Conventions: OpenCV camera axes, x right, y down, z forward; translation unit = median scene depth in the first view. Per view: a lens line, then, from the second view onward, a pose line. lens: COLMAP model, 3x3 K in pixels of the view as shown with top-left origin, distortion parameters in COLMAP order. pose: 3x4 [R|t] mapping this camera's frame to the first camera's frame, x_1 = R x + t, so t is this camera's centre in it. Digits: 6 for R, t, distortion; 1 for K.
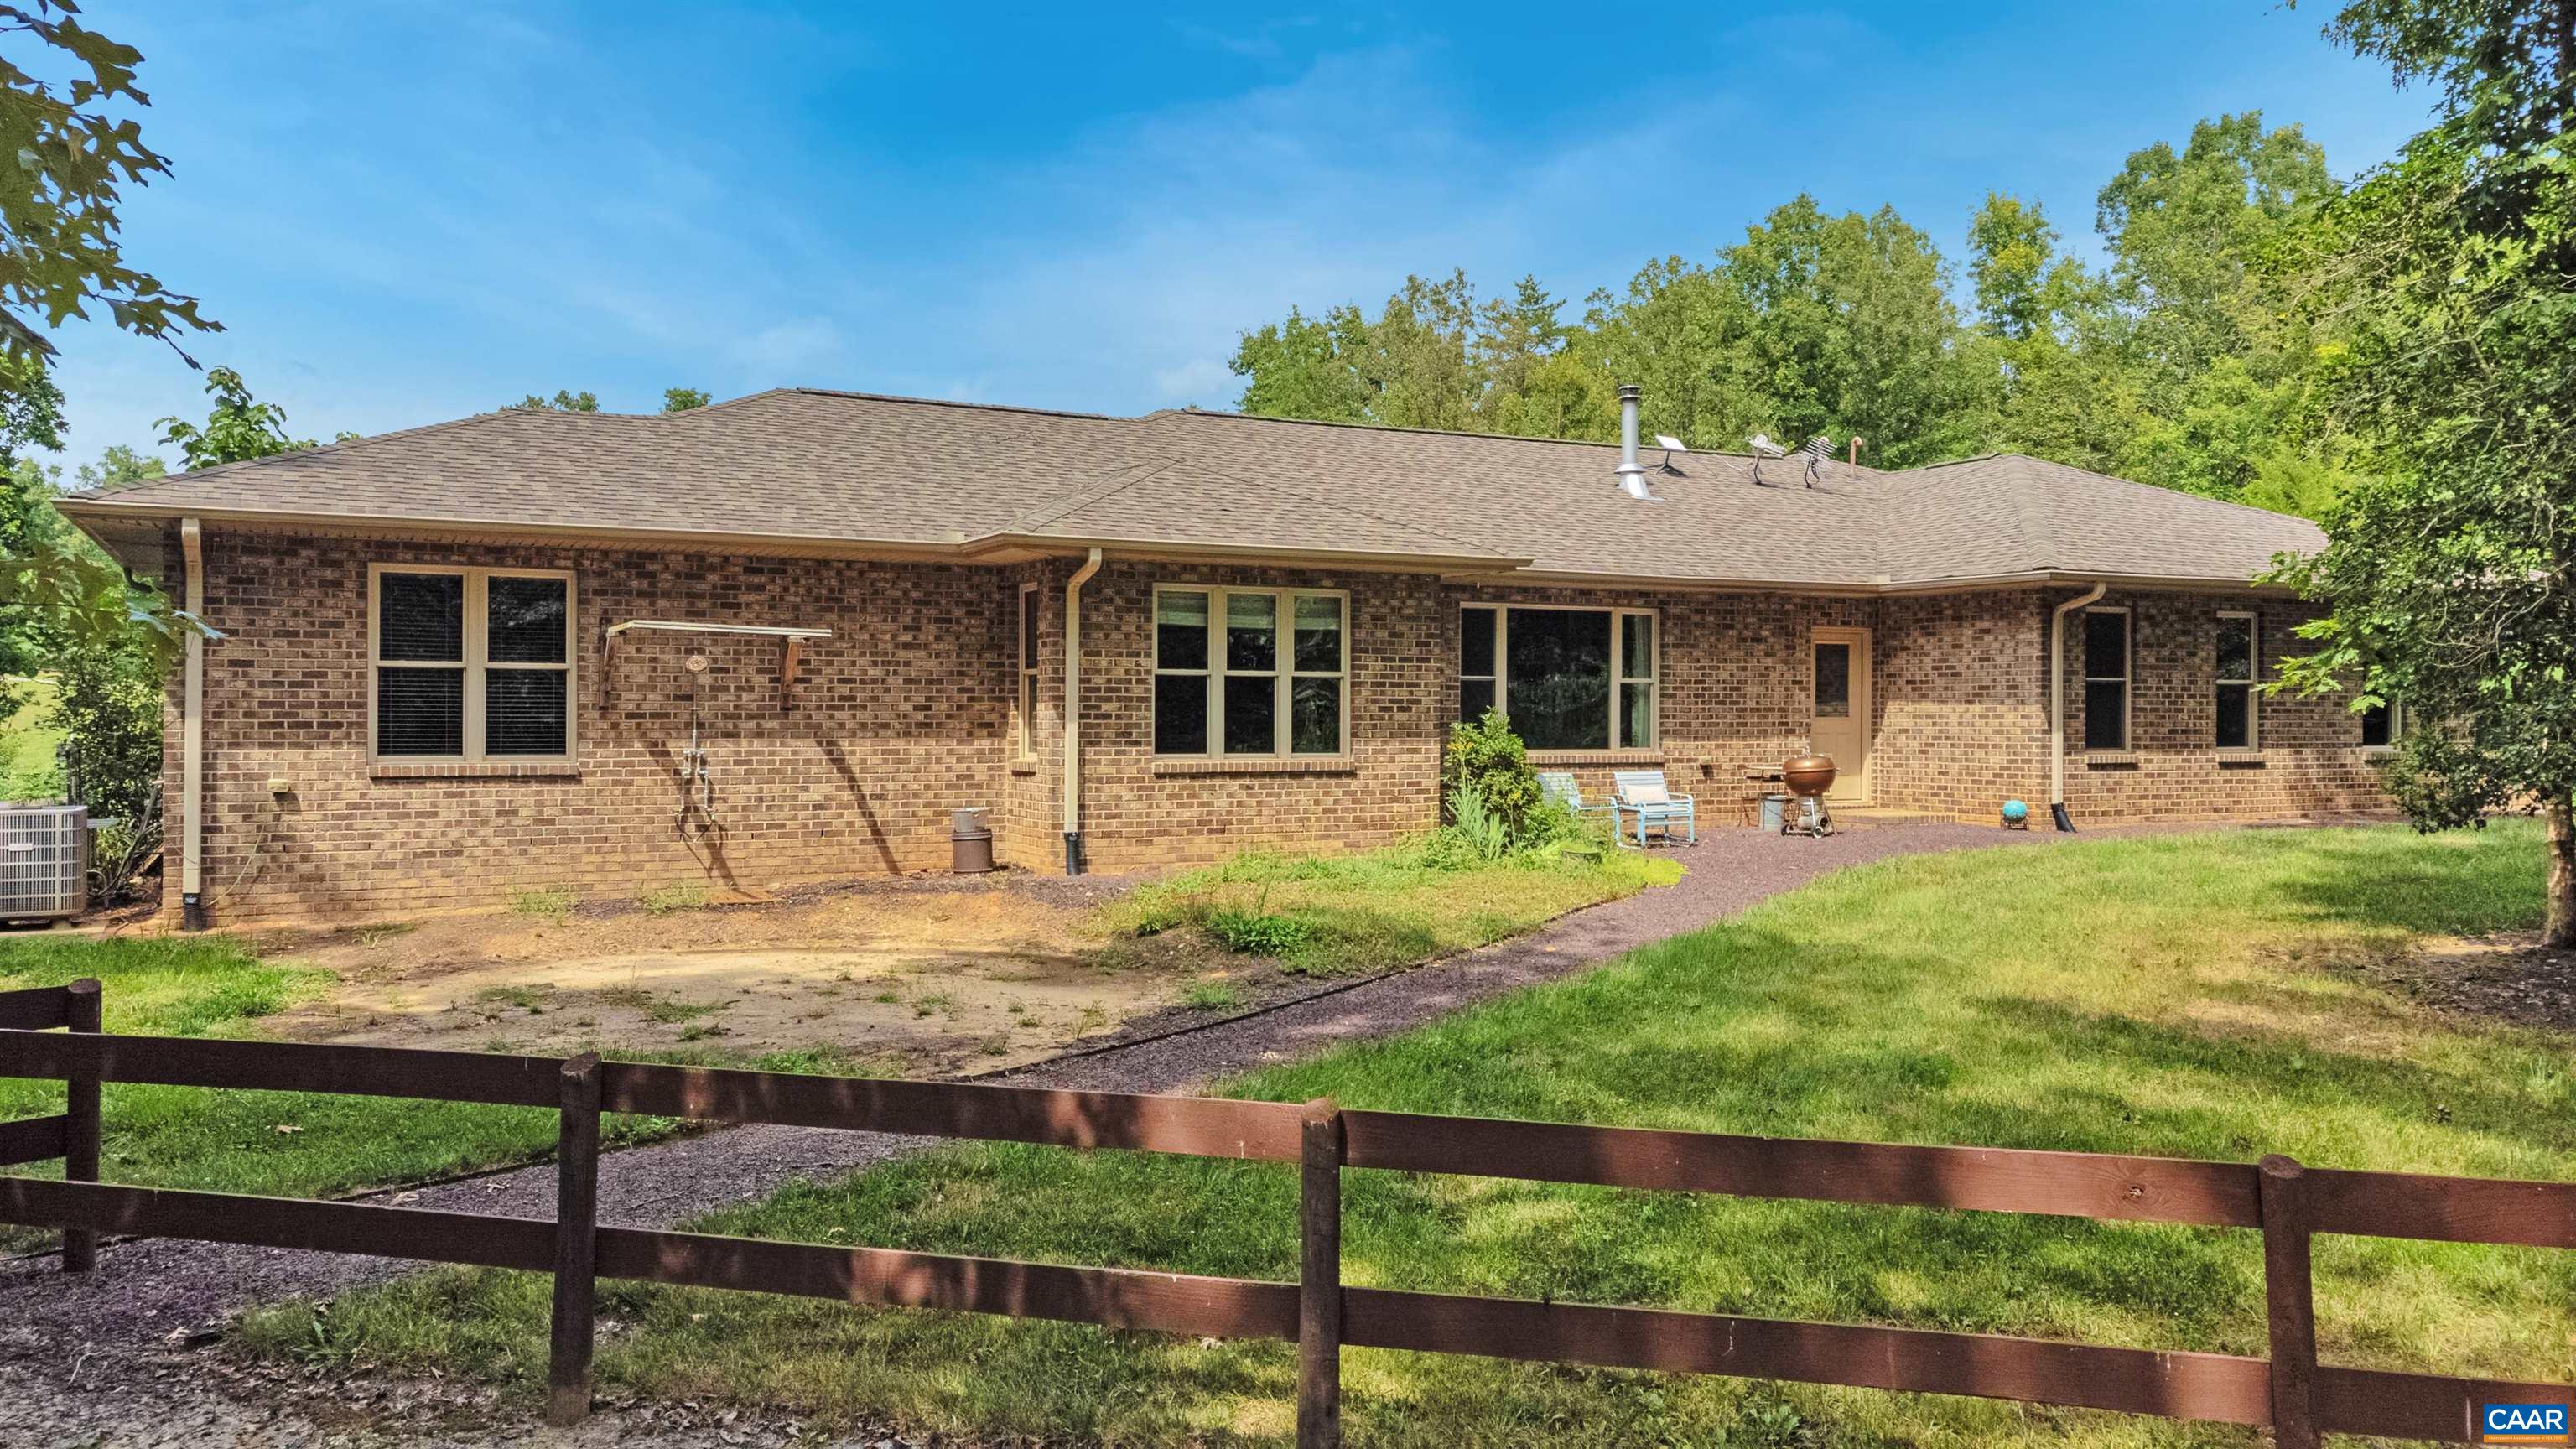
lens RADIAL K [[1881.3, 0, 1288.0], [0, 1881.3, 724.5], [0, 0, 1]] dist [0.045862, -0.002867]
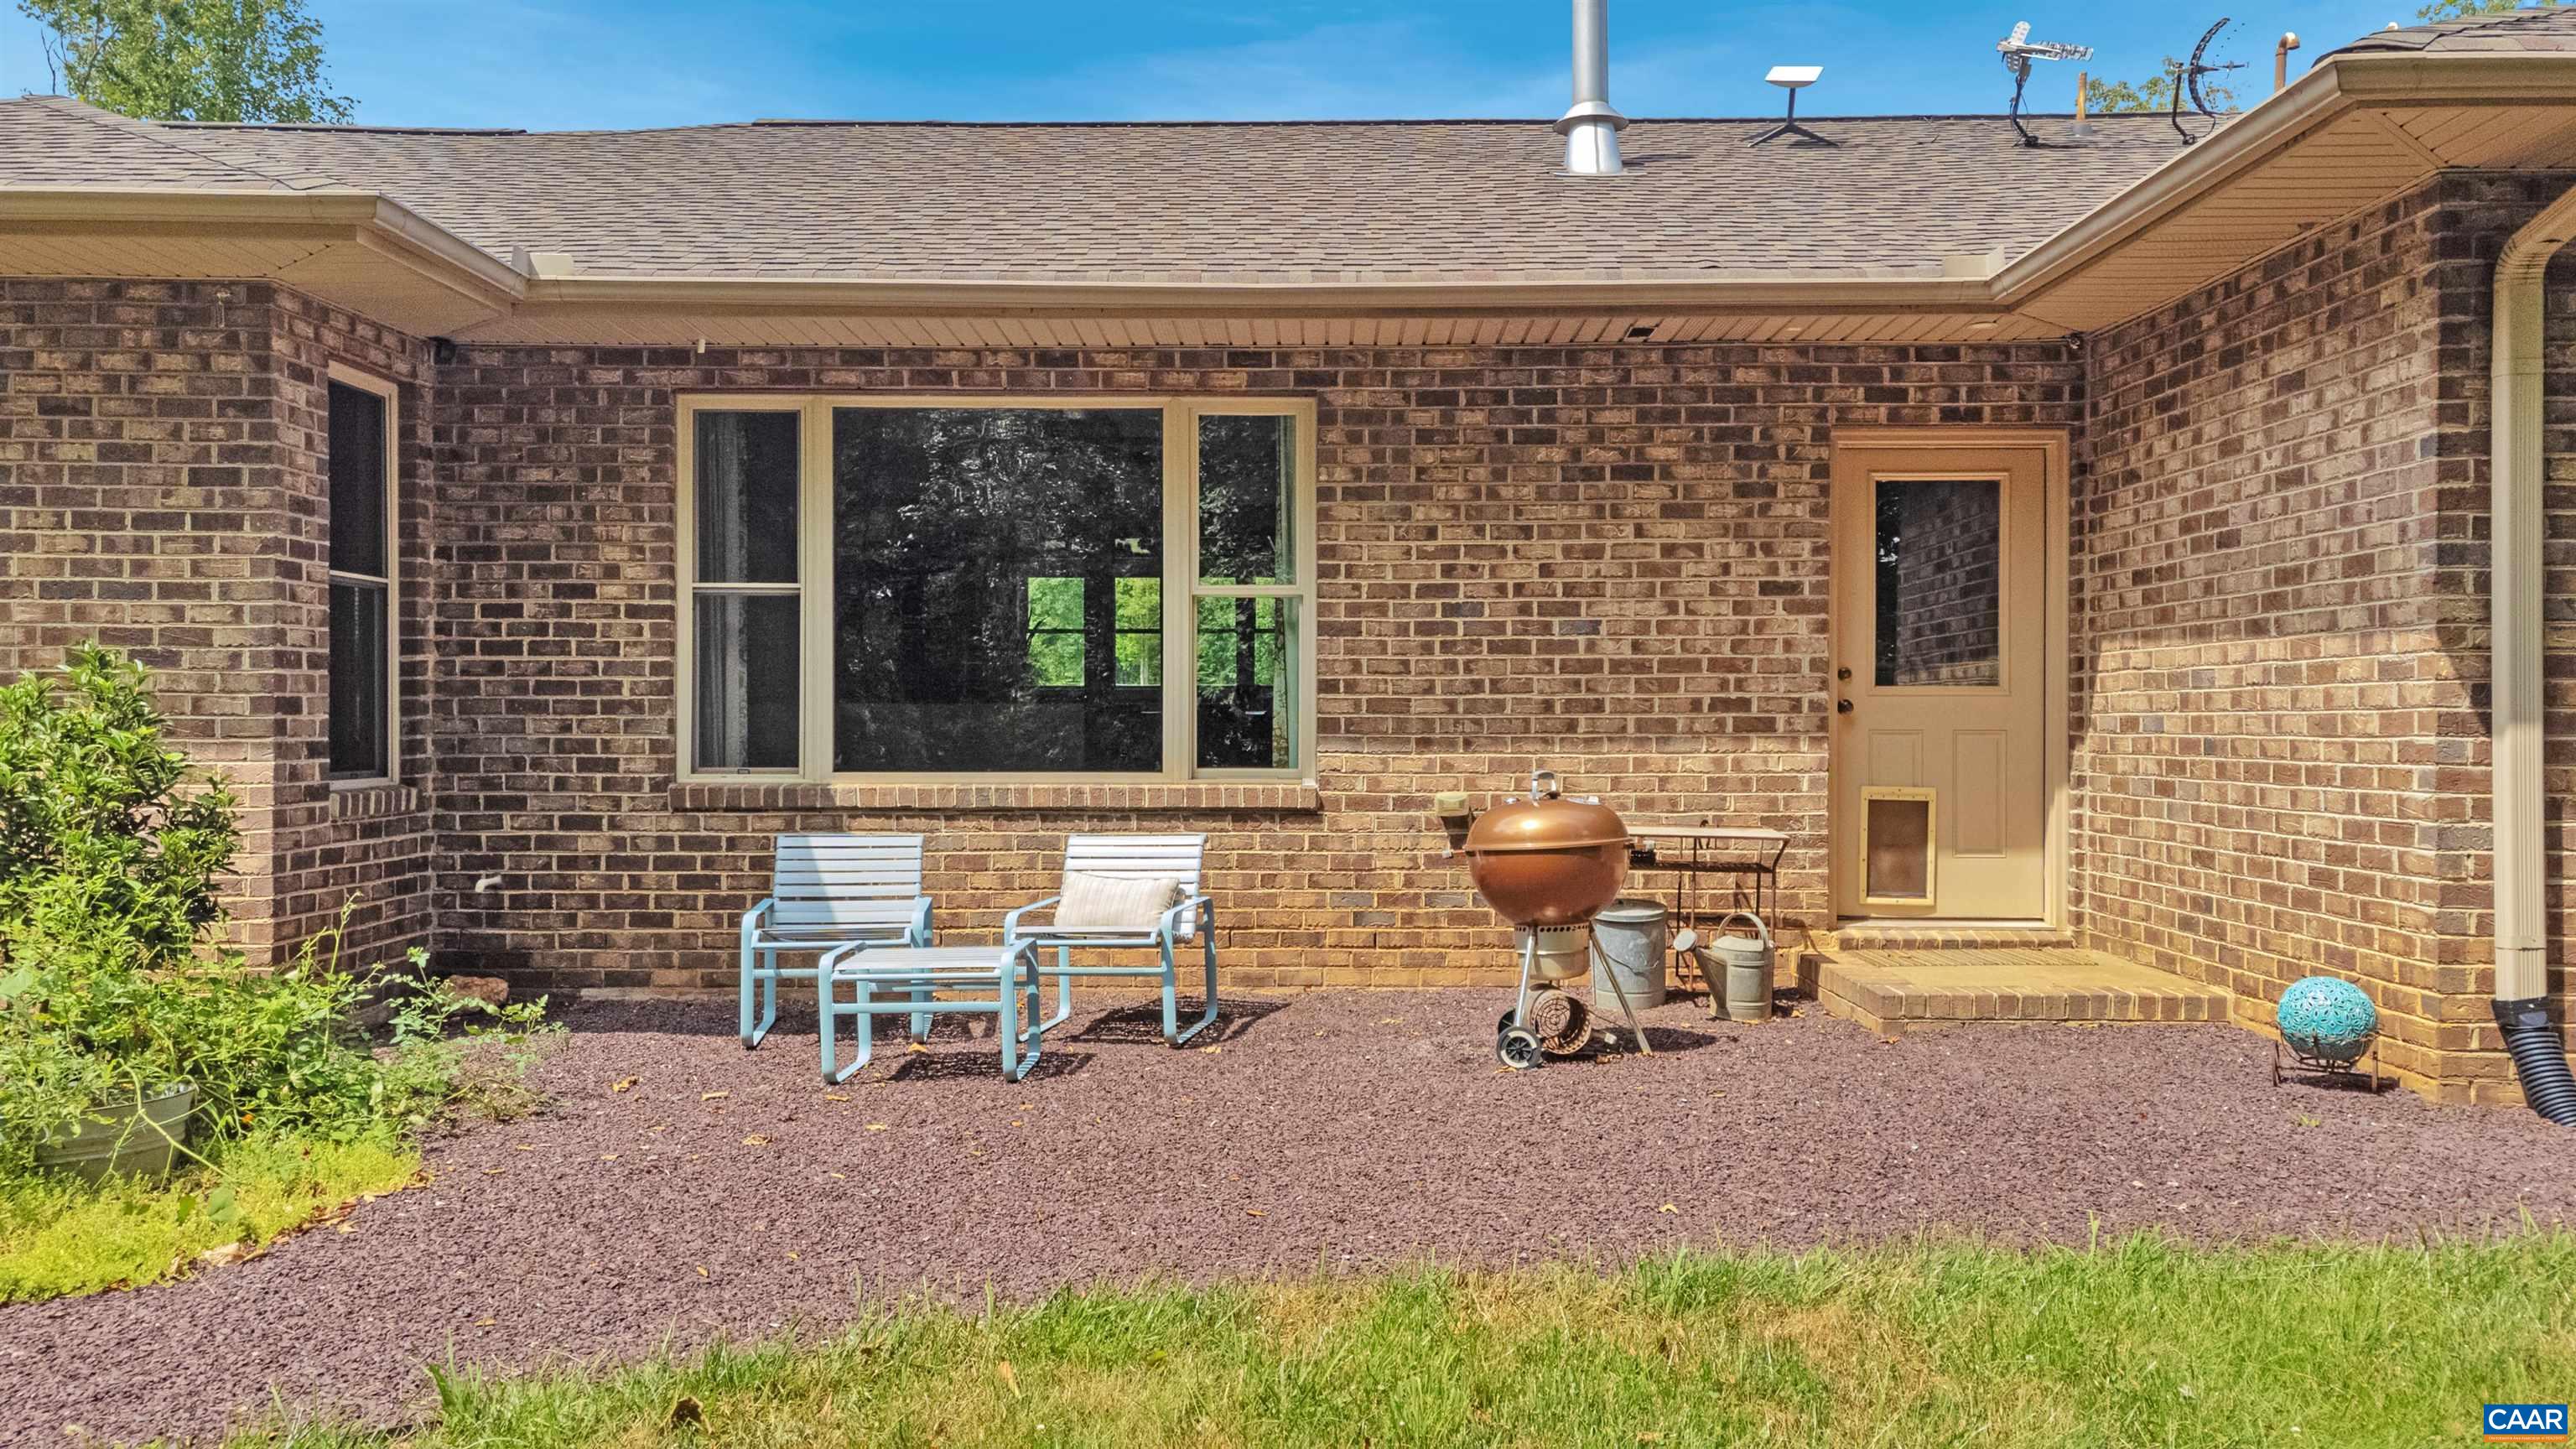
lens RADIAL K [[1881.3, 0, 1288.0], [0, 1881.3, 724.5], [0, 0, 1]] dist [0.045862, -0.002867]
pose [[0.890557, 0.000255, -0.454872, 0.457765], [-0.000759, 0.999999, -0.000925, 0.005069], [0.454872, 0.001169, 0.890556, 0.838529]]
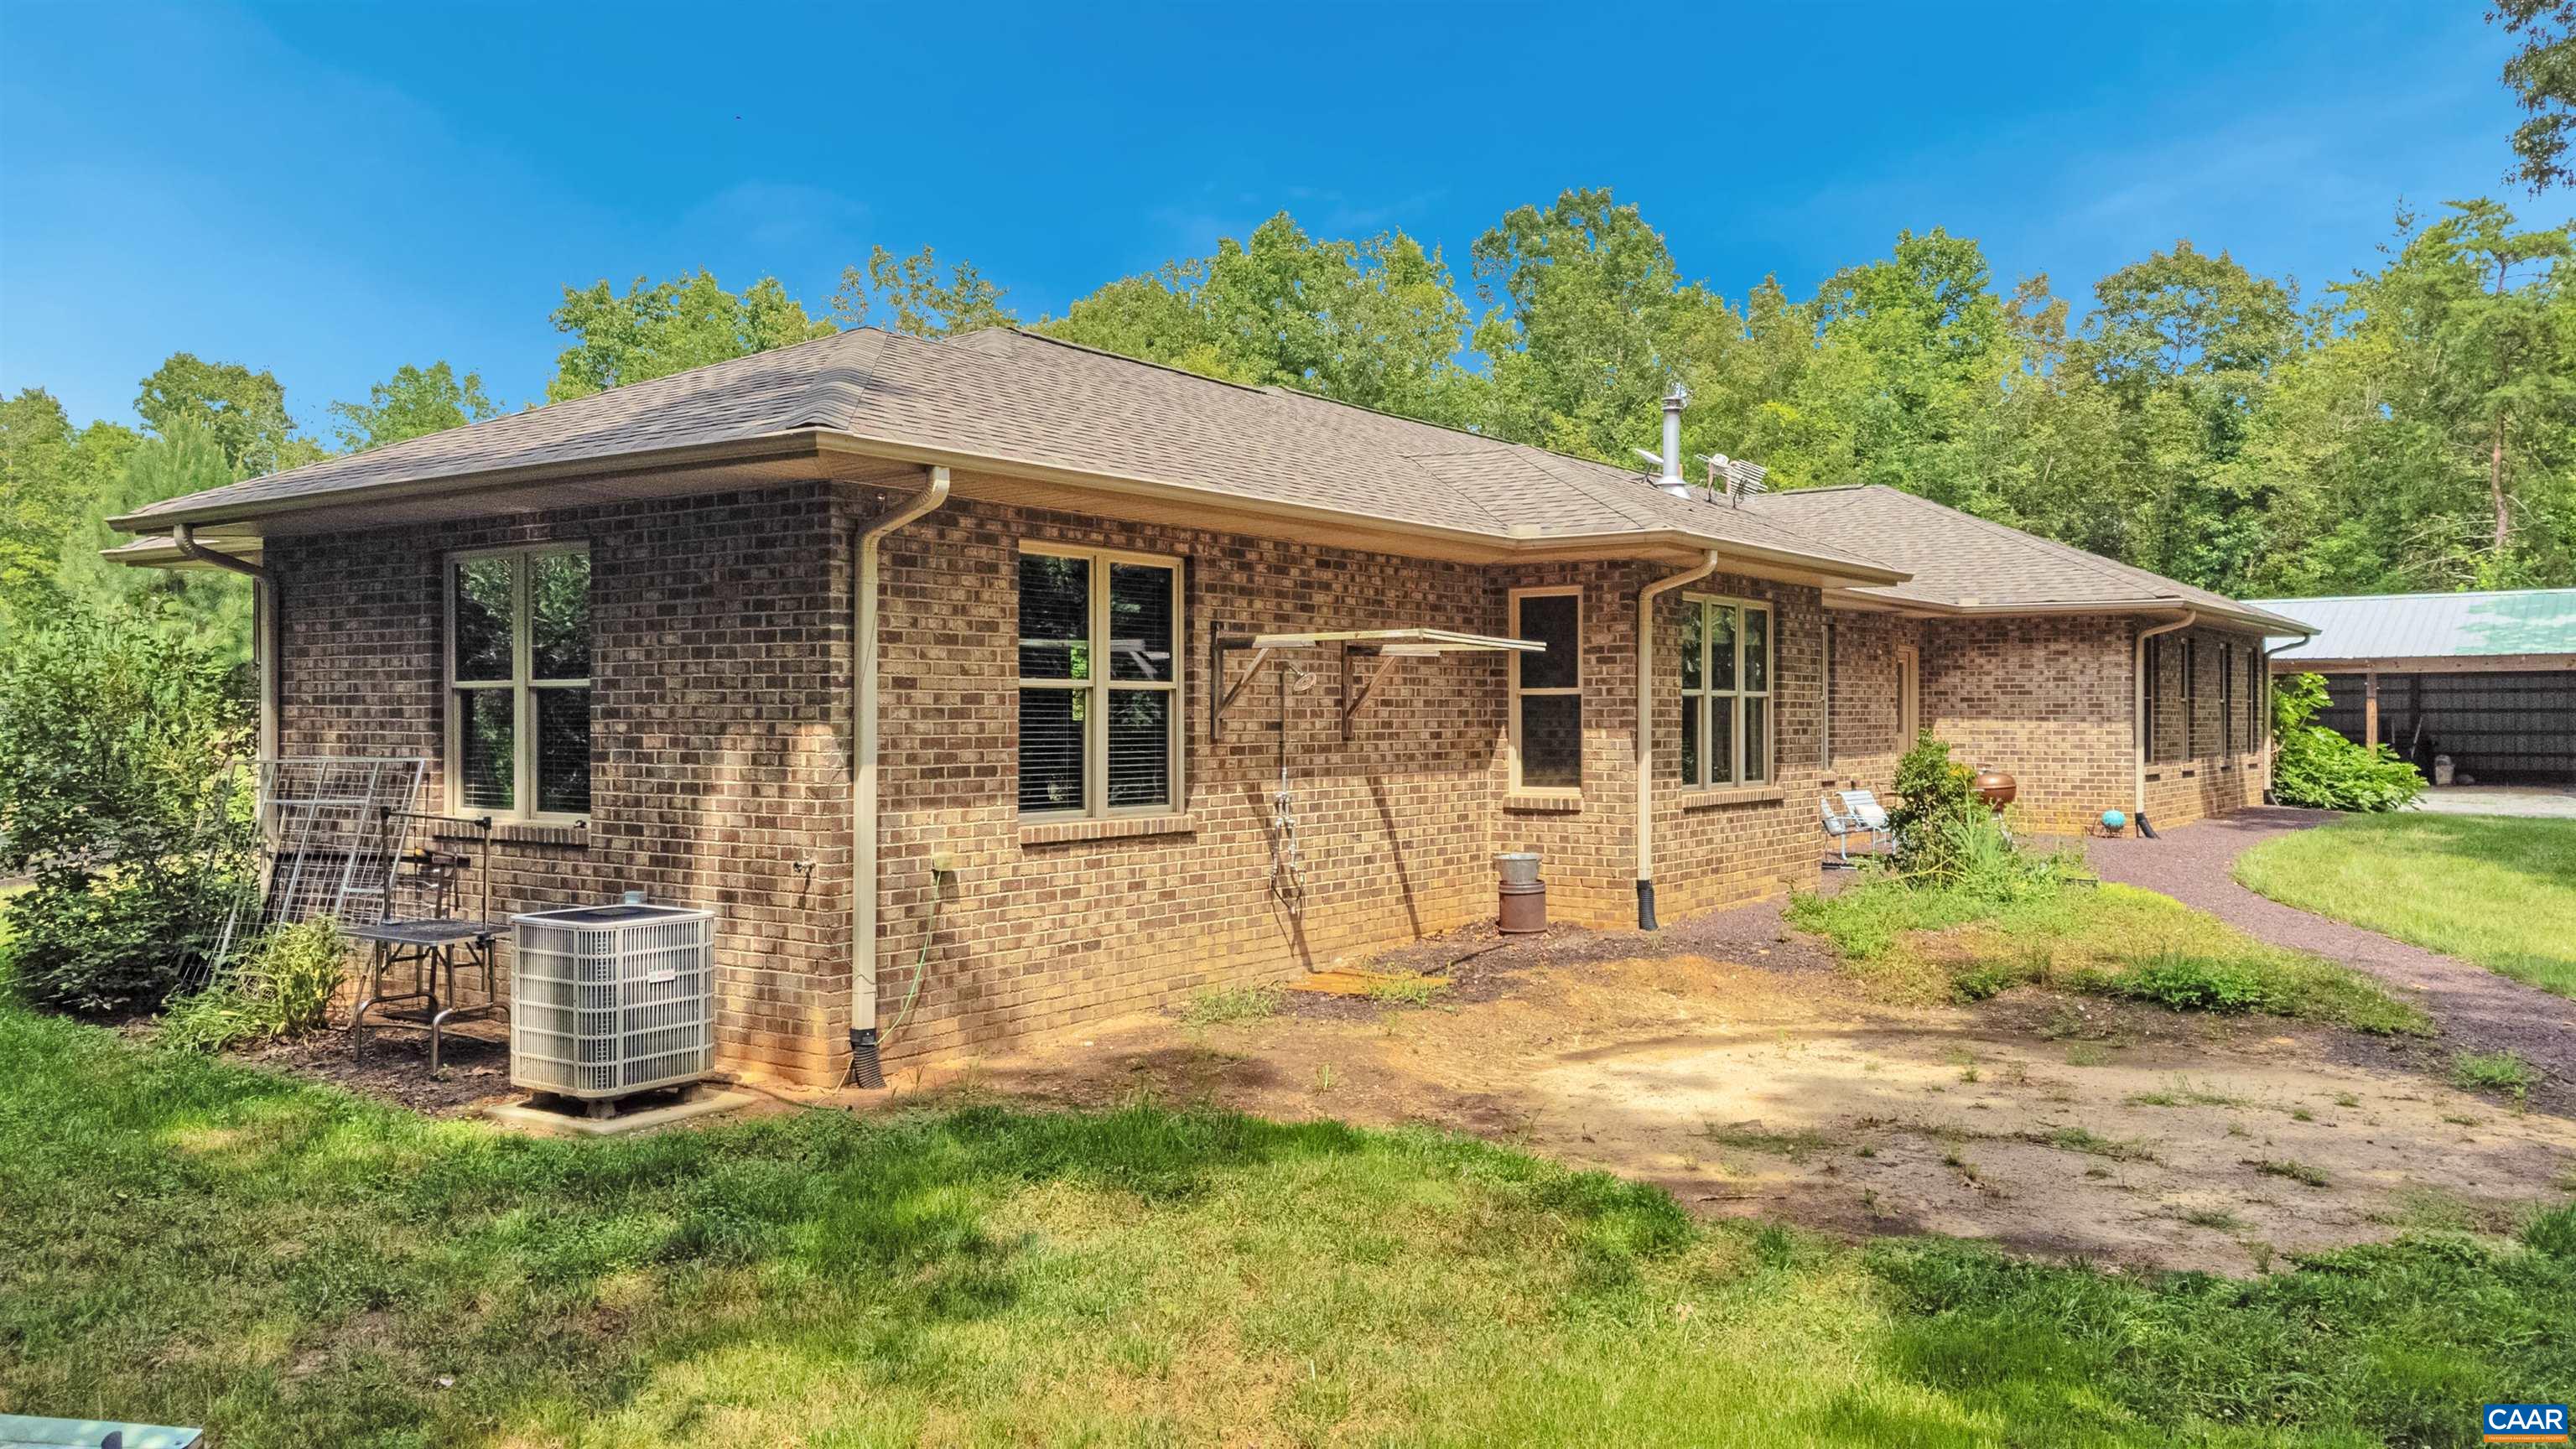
lens RADIAL K [[1881.3, 0, 1288.0], [0, 1881.3, 724.5], [0, 0, 1]] dist [0.045862, -0.002867]
pose [[0.888706, -0.004319, 0.458457, -0.651351], [0.003440, 0.999990, 0.002753, -0.016564], [-0.458464, -0.000870, 0.888712, 0.305589]]
